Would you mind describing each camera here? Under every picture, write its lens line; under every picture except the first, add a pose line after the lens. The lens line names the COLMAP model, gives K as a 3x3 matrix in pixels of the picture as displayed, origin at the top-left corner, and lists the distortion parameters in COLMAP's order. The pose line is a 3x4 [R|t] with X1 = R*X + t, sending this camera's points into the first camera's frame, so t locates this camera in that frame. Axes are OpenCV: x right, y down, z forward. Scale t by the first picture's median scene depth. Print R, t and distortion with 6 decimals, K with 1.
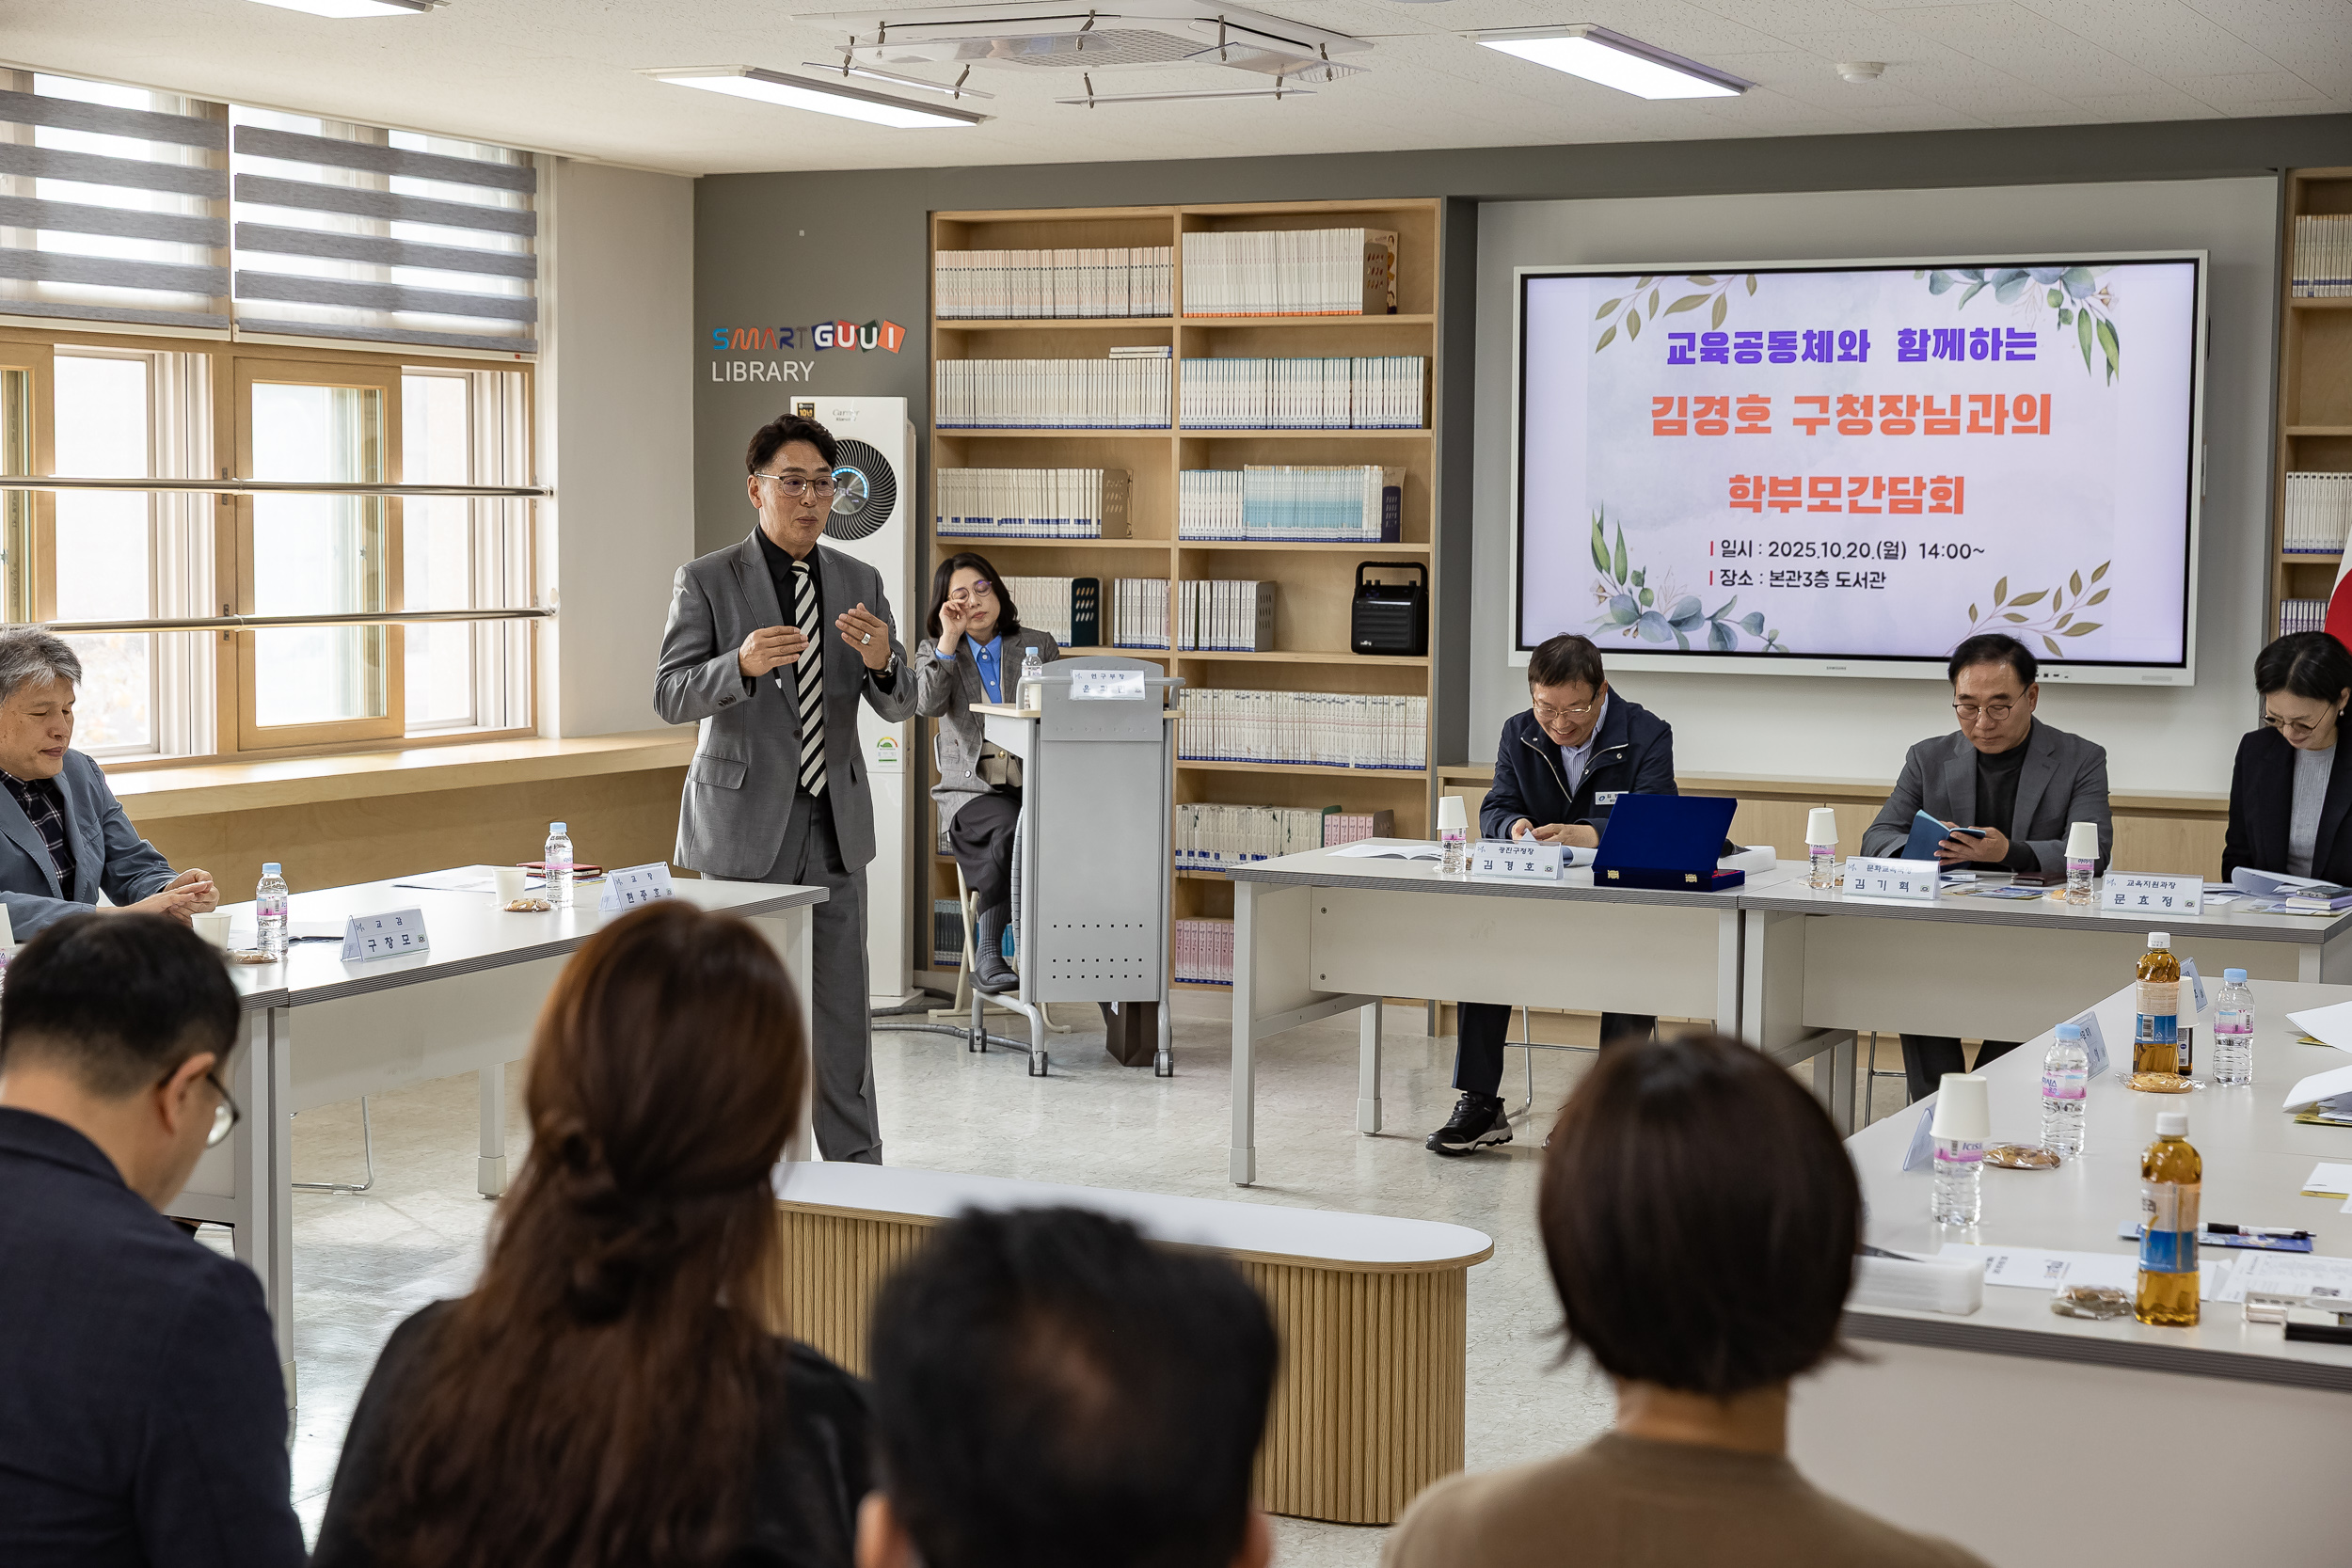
lens RADIAL K [[3698.9, 0, 1162.7], [0, 3698.9, 825.2], [0, 0, 1]] dist [0.042857, 0.000000]
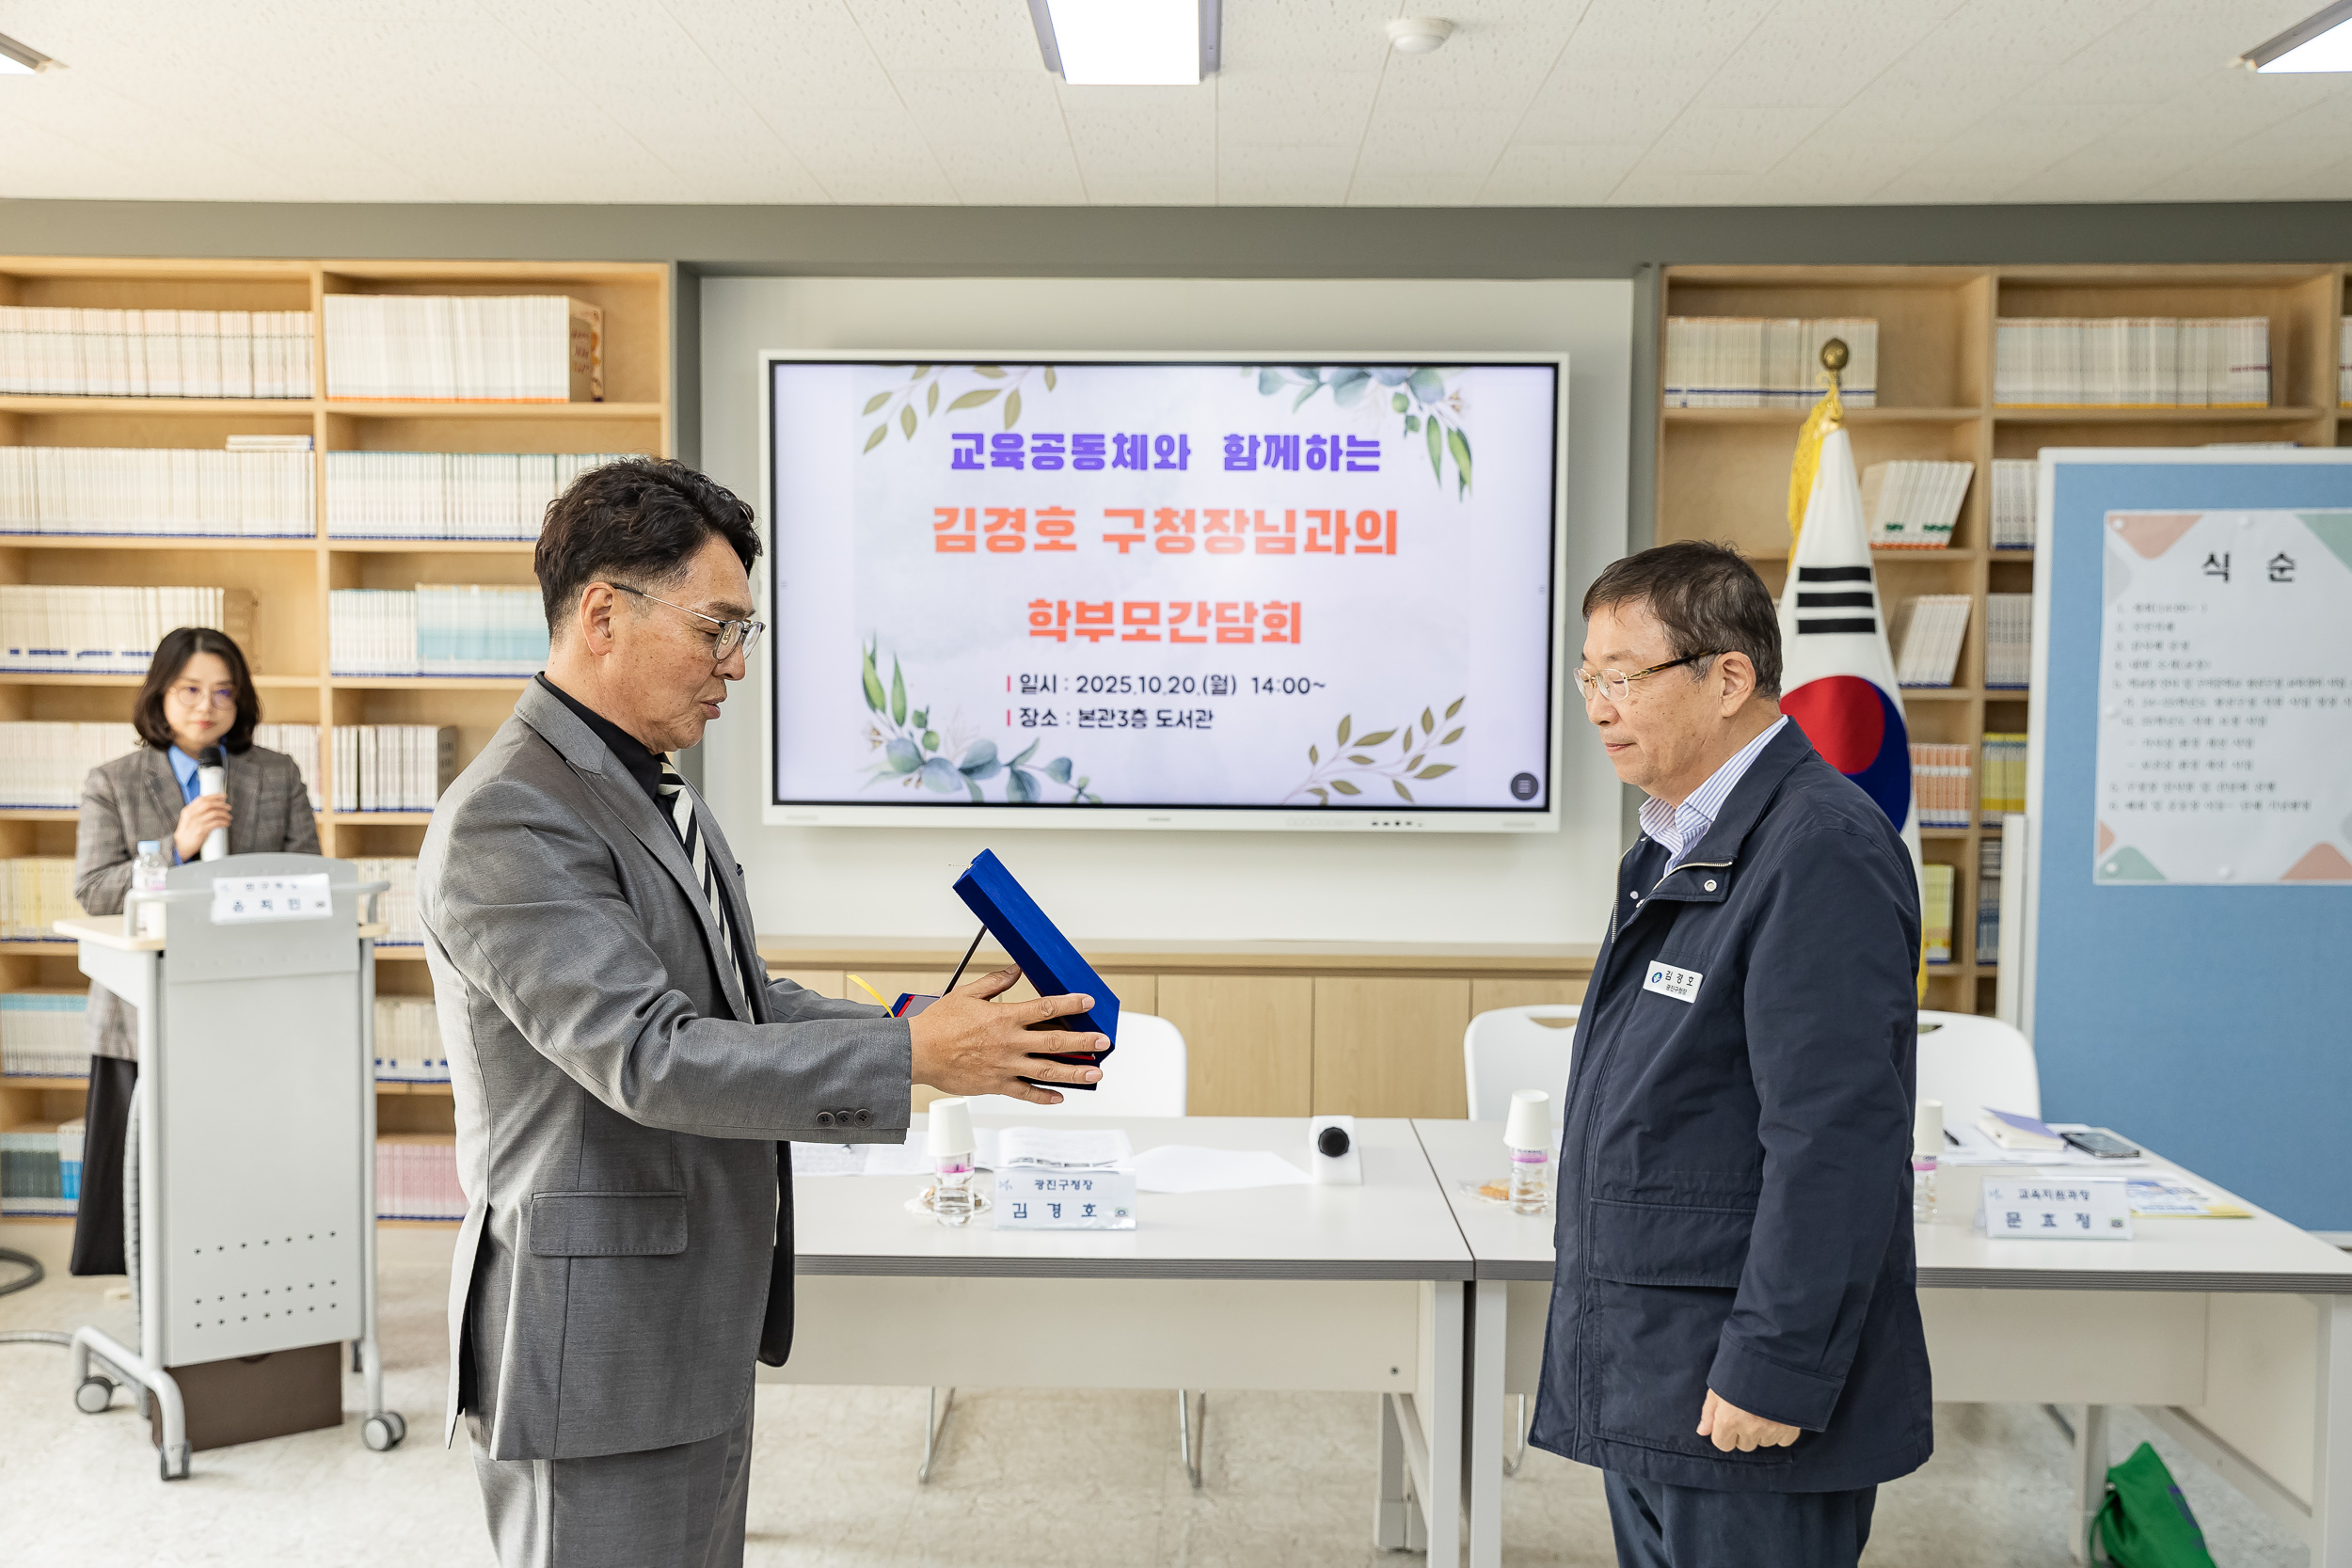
lens RADIAL K [[2218.0, 0, 1178.2], [0, 2218.0, 797.7], [0, 0, 1]] dist [0.012853, 0.000000]
pose [[0.908323, -0.031200, 0.417103, -0.032851], [0.036699, 0.999313, -0.005170, -0.044464], [-0.416655, 0.020003, 0.908844, 0.518433]]
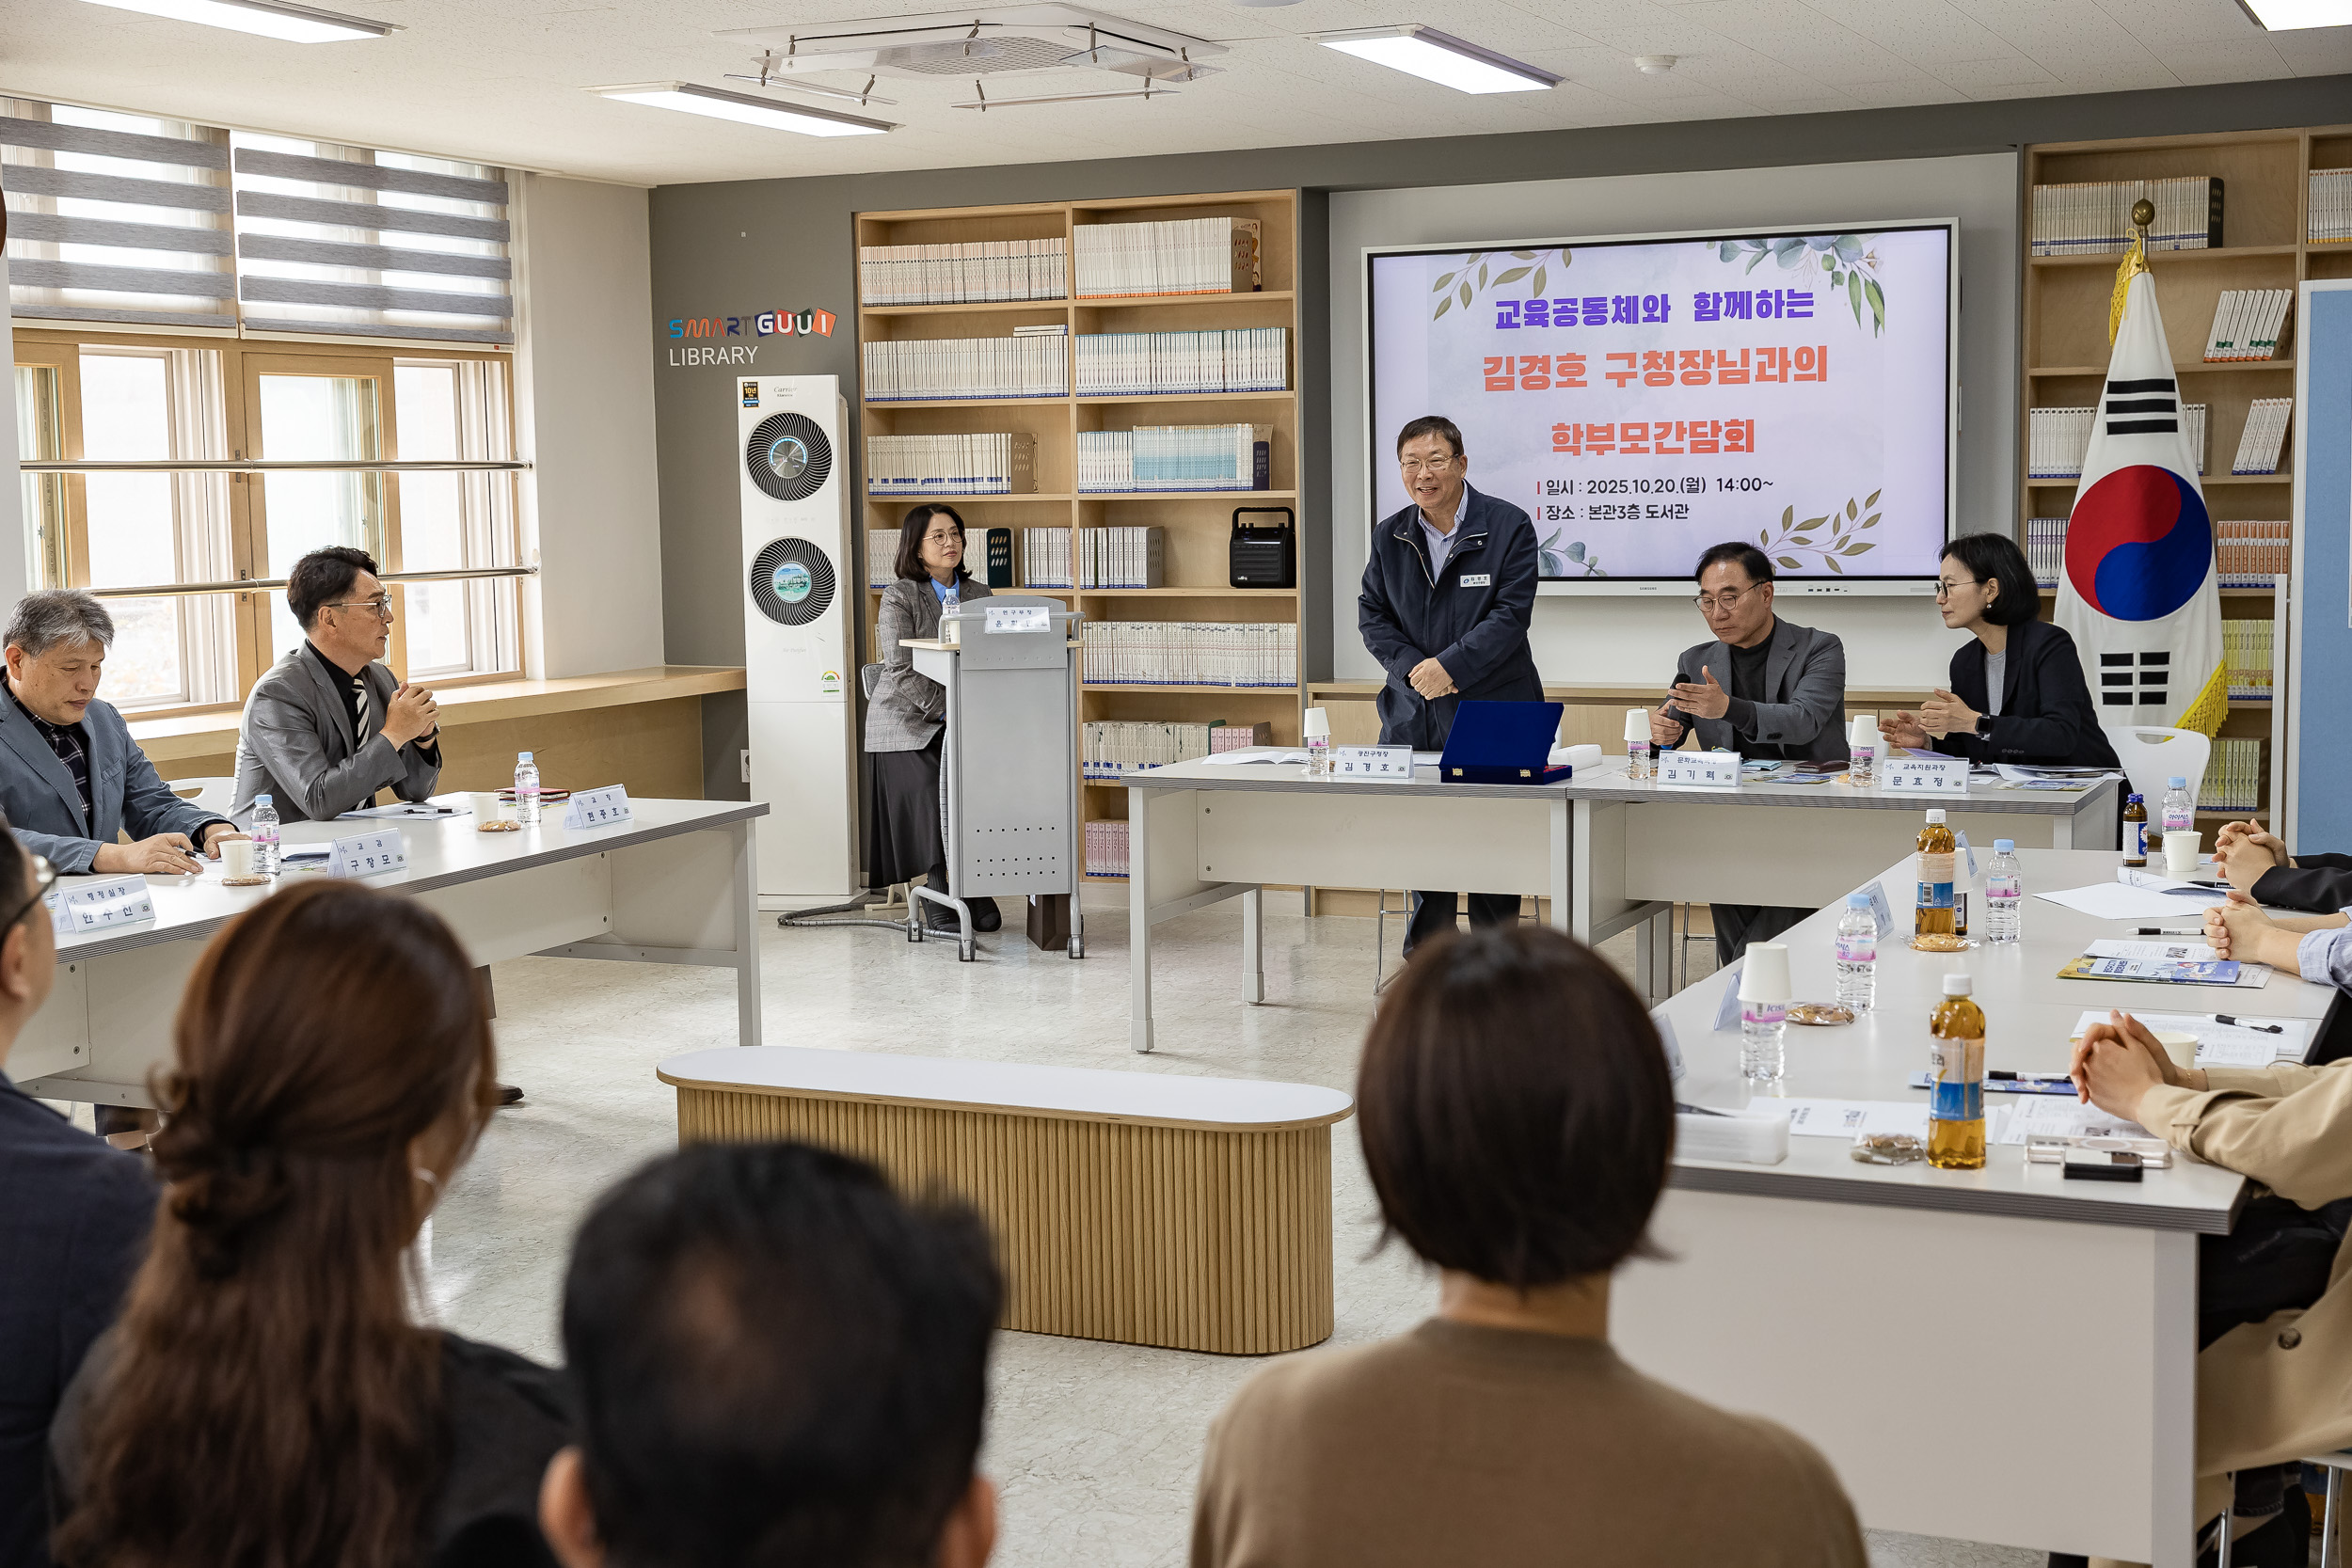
lens RADIAL K [[3094.6, 0, 1167.1], [0, 3094.6, 811.7], [0, 0, 1]] dist [0.024995, 0.000000]
pose [[0.999338, -0.028206, 0.022993, 0.007561], [0.027682, 0.999357, 0.022801, 0.000981], [-0.023622, -0.022149, 0.999476, 0.035650]]
